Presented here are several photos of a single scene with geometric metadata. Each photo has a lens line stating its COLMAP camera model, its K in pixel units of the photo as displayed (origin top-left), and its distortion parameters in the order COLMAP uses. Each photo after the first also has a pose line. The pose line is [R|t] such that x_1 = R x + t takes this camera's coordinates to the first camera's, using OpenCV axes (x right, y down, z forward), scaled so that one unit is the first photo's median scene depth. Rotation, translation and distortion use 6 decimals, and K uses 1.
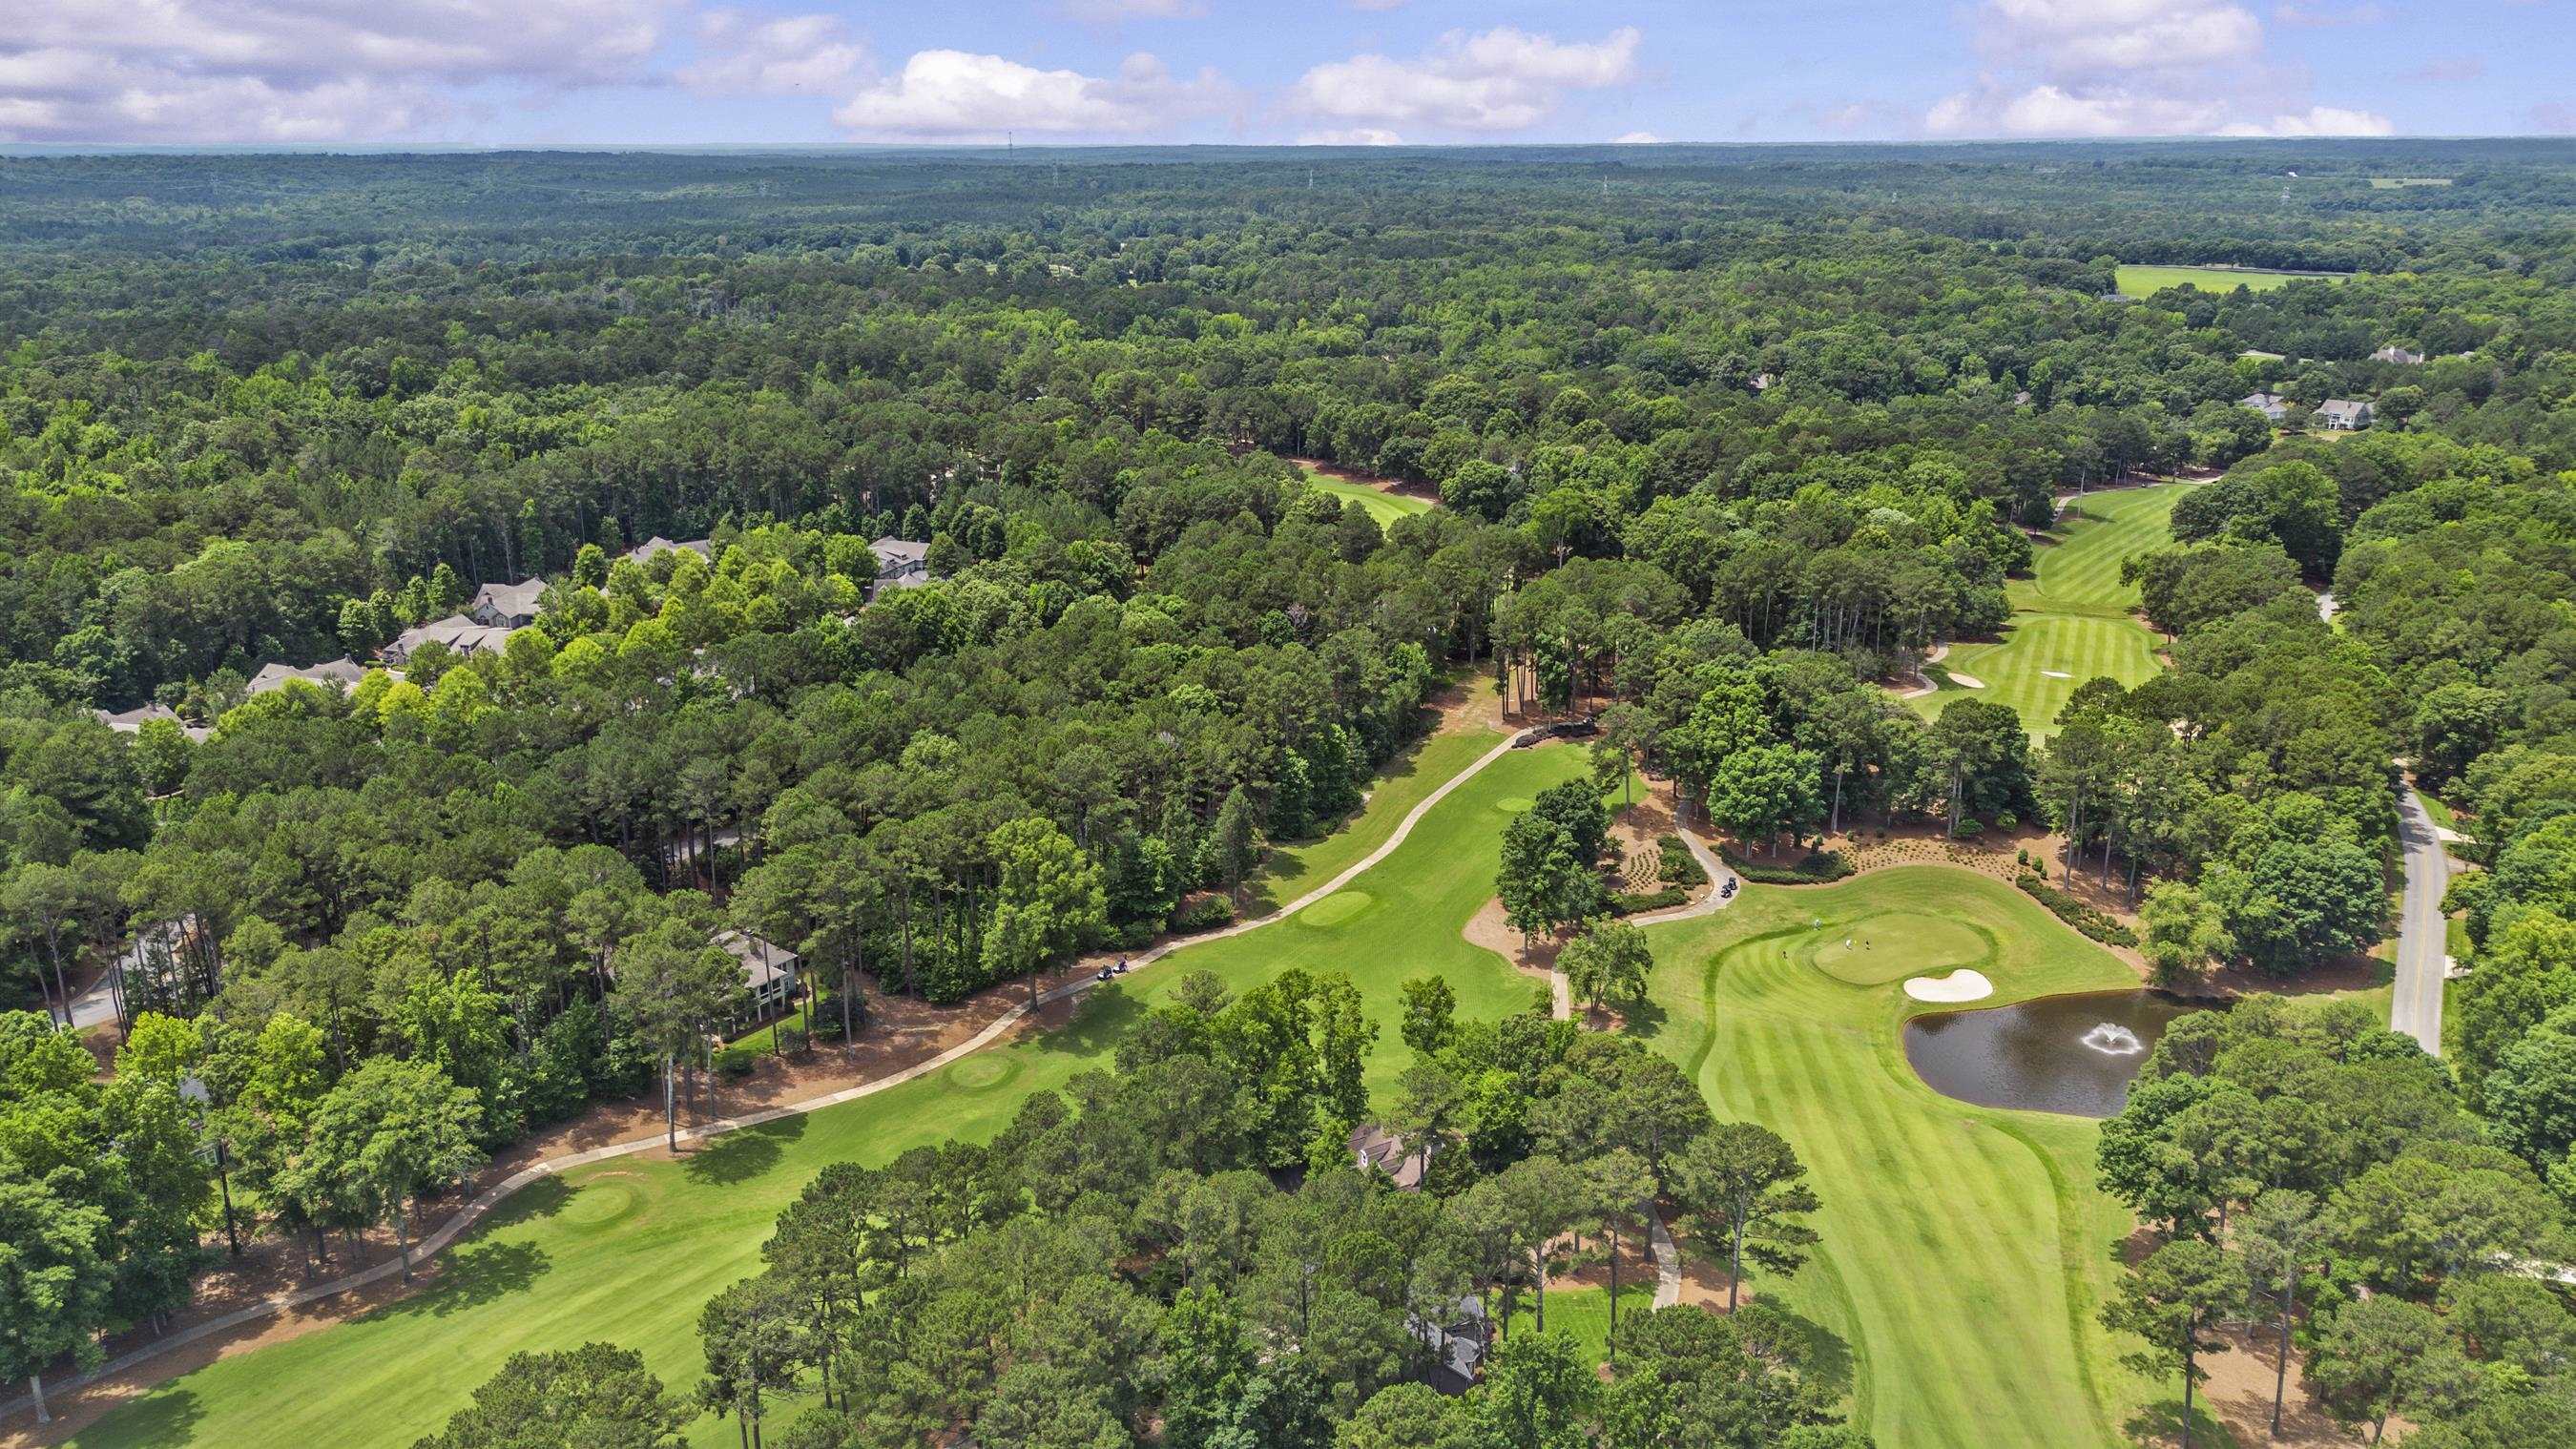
lens RADIAL K [[1829.8, 0, 1282.5], [0, 1829.8, 790.6], [0, 0, 1]] dist [0.080168, -0.067255]
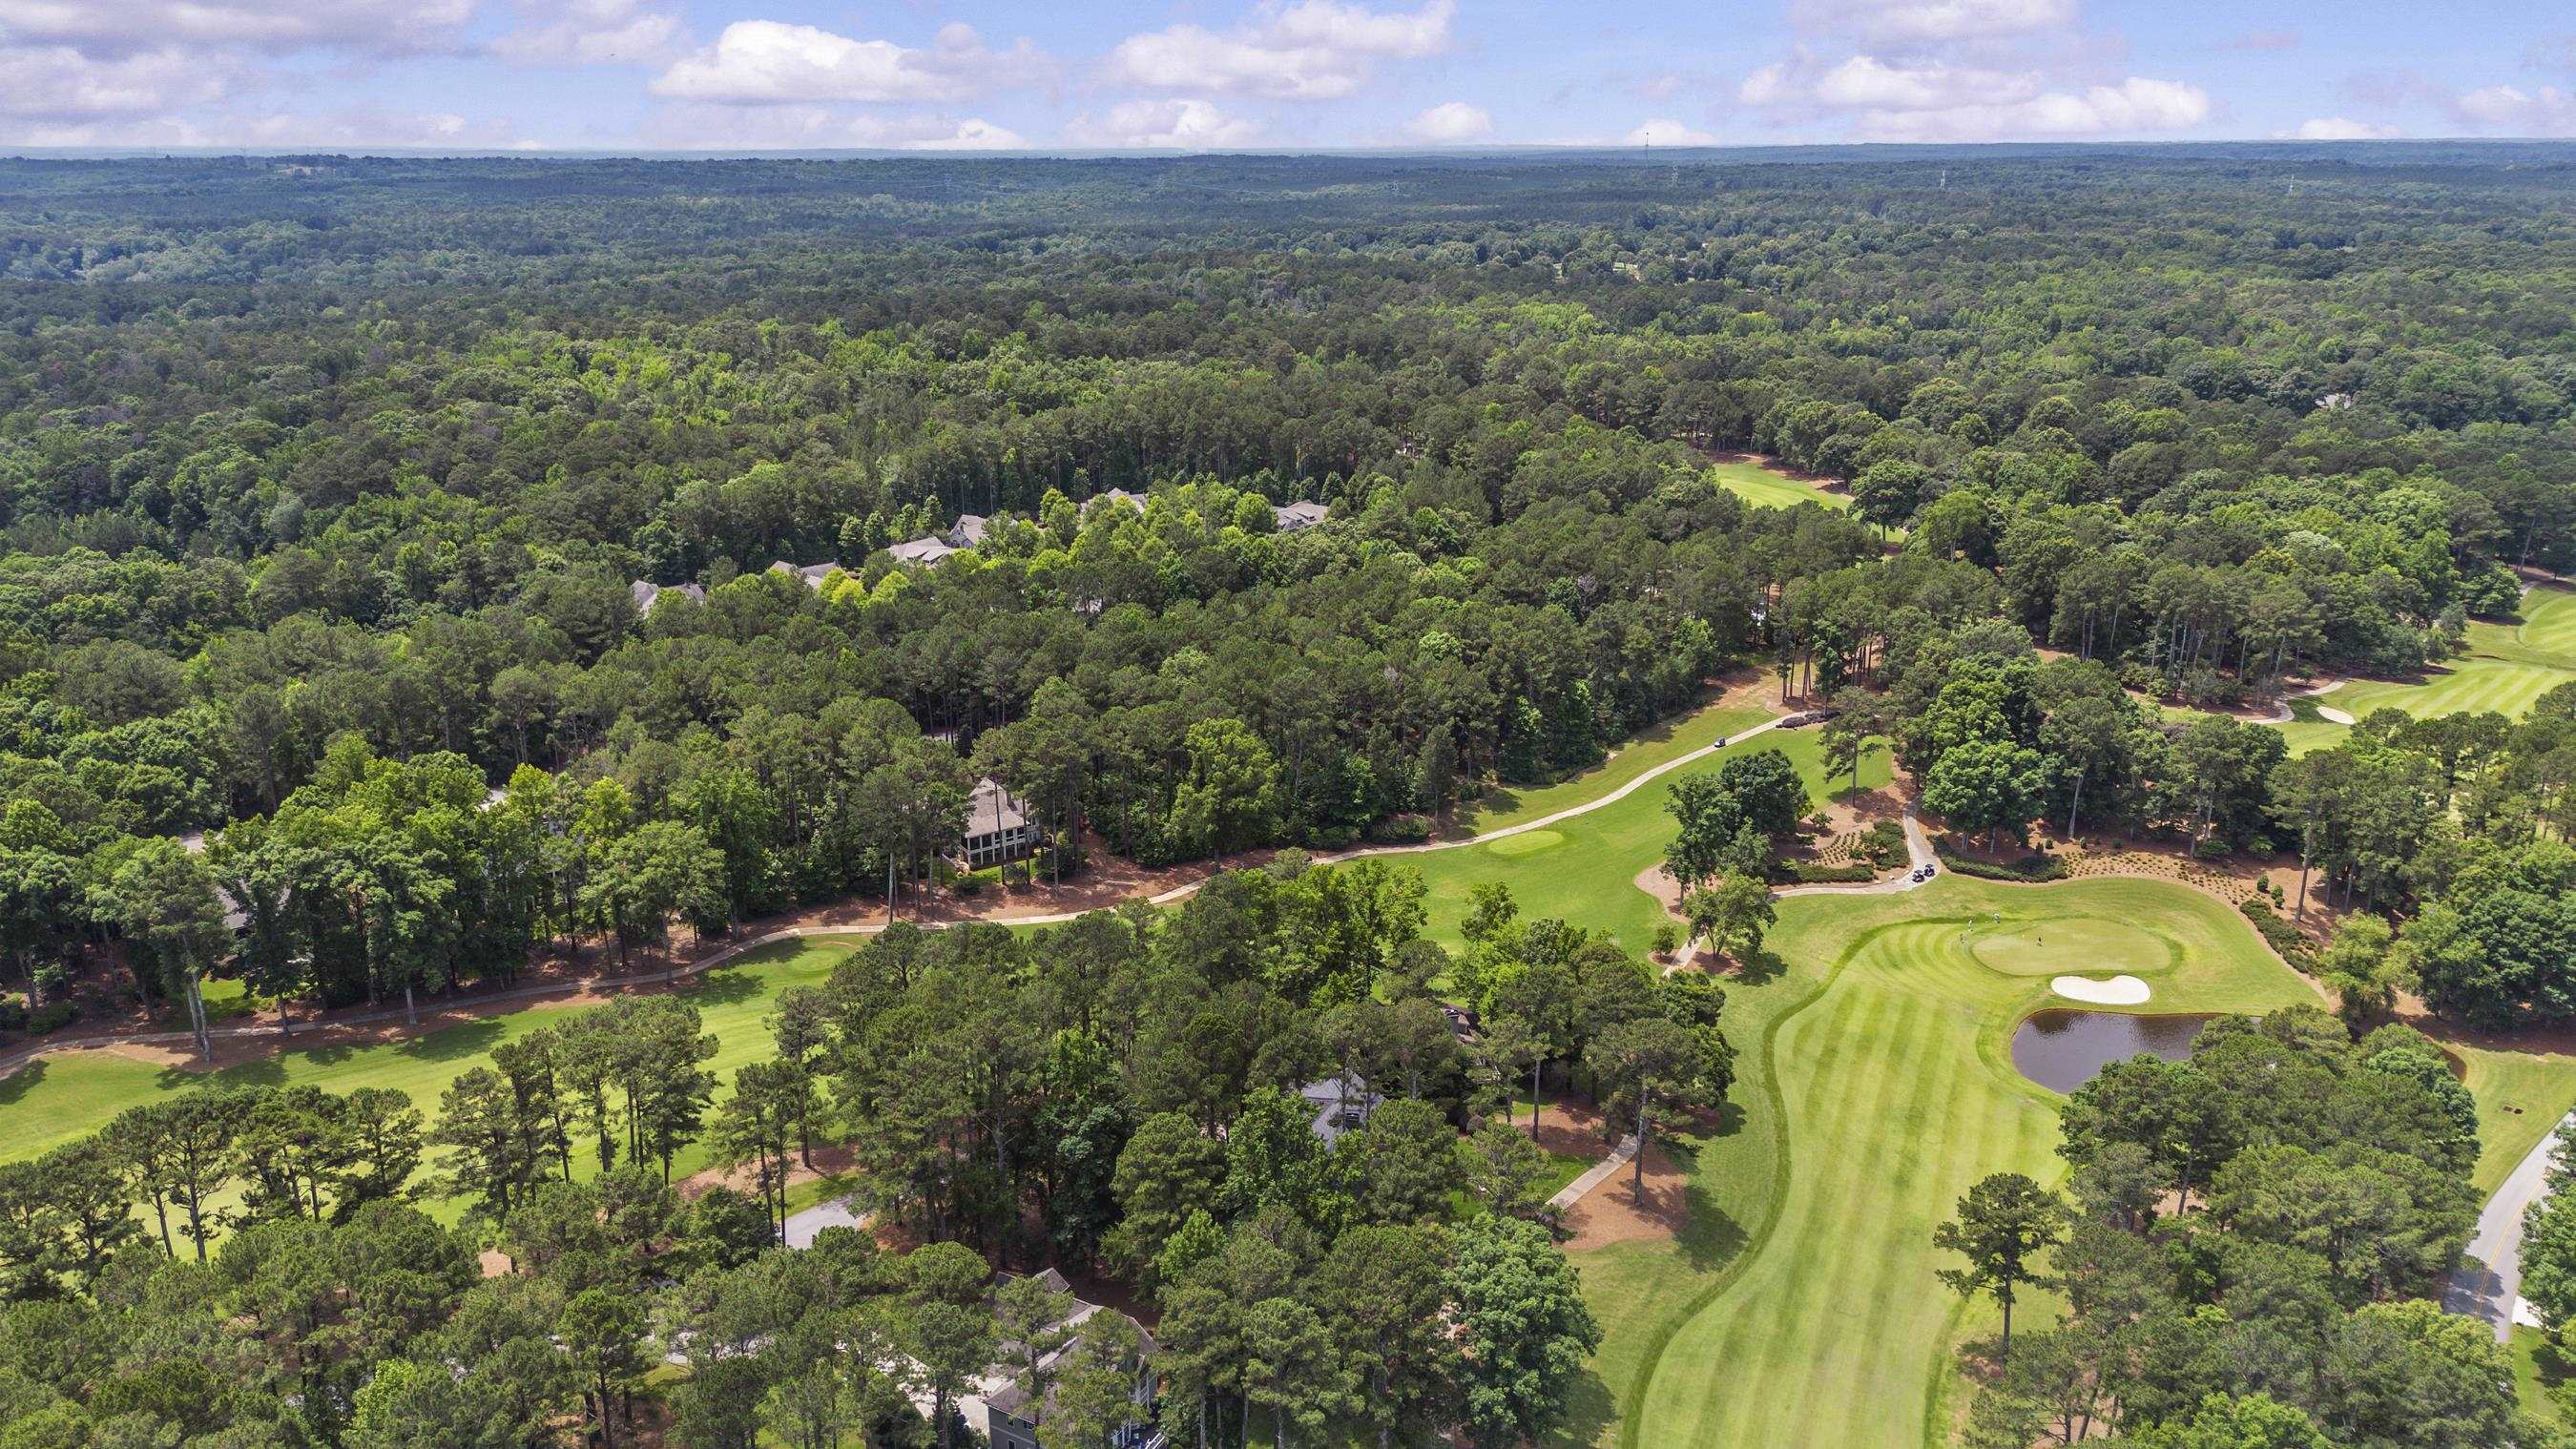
lens RADIAL K [[1829.8, 0, 1282.5], [0, 1829.8, 790.6], [0, 0, 1]] dist [0.080168, -0.067255]
pose [[0.941282, 0.114065, -0.317769, 0.213642], [-0.114059, 0.993298, 0.018687, 0.026792], [0.317771, 0.018654, 0.947984, -0.081226]]
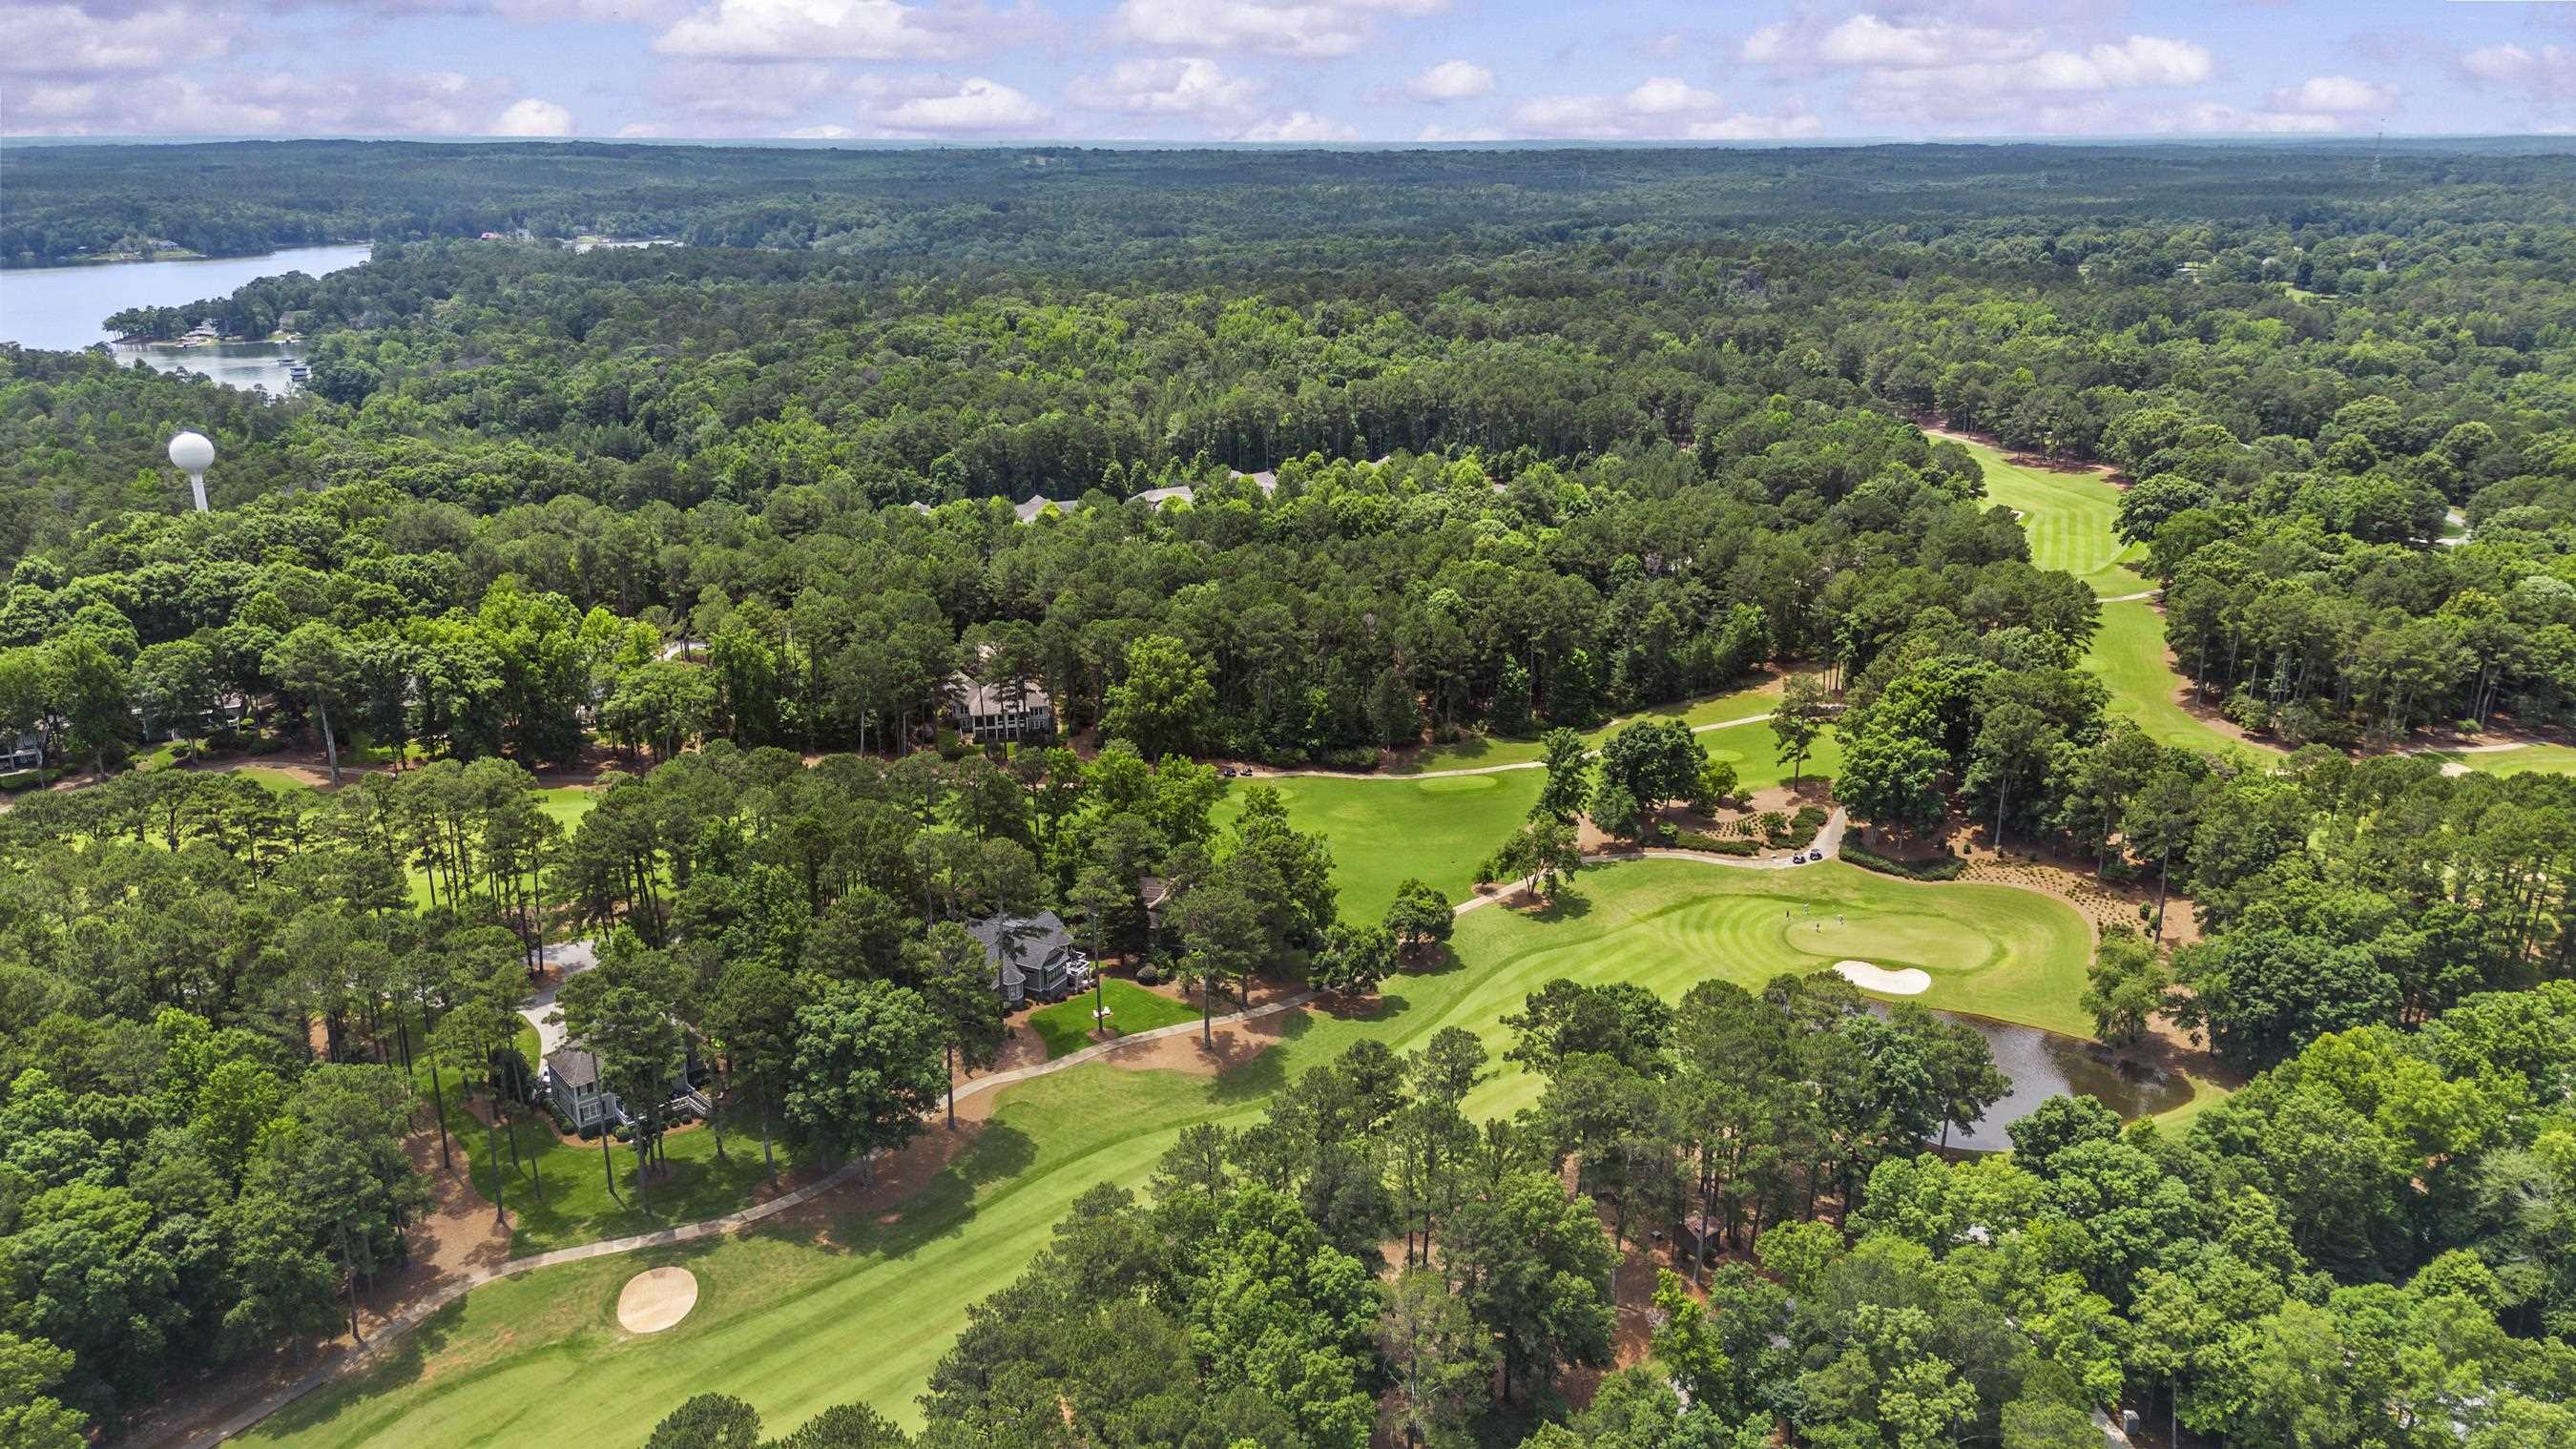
lens RADIAL K [[1829.8, 0, 1282.5], [0, 1829.8, 790.6], [0, 0, 1]] dist [0.080168, -0.067255]
pose [[0.757745, 0.224728, -0.612633, 0.606812], [-0.221803, 0.971631, 0.082076, -0.003039], [0.613698, 0.073691, 0.786094, -0.007784]]
